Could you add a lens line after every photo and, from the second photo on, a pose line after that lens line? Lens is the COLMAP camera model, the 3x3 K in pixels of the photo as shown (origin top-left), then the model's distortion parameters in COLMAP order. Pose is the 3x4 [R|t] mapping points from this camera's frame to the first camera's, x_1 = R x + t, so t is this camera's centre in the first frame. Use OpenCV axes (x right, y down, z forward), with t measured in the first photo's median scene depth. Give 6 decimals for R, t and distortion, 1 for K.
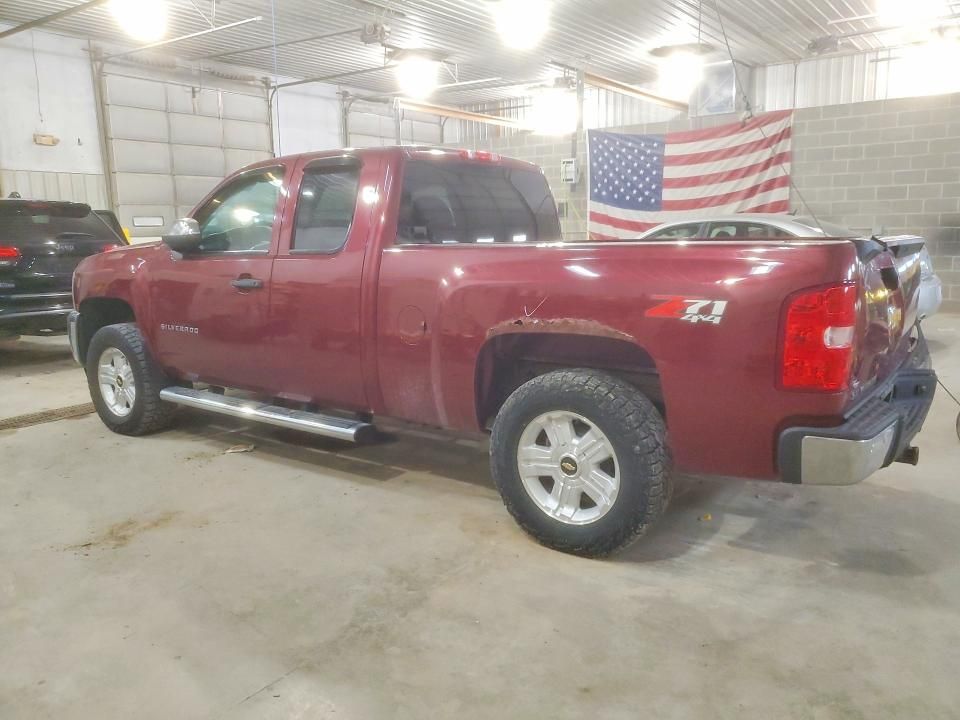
lens RADIAL K [[753.5, 0, 523.1], [0, 753.5, 360.7], [0, 0, 1]] dist [0.007433, 0.001963]
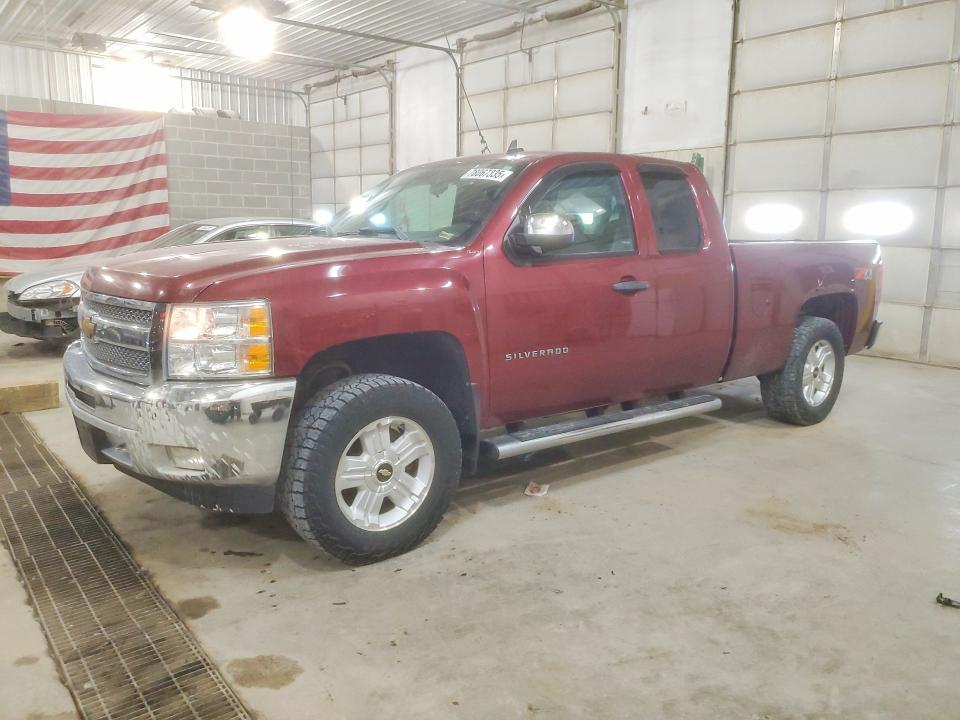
lens RADIAL K [[737.8, 0, 467.9], [0, 737.8, 356.0], [0, 0, 1]] dist [0.009673, 0.003972]
pose [[0.298632, -0.143284, 0.943551, -0.962817], [0.151101, 0.983294, 0.101496, -0.103229], [-0.942331, 0.112262, 0.315293, 0.668432]]
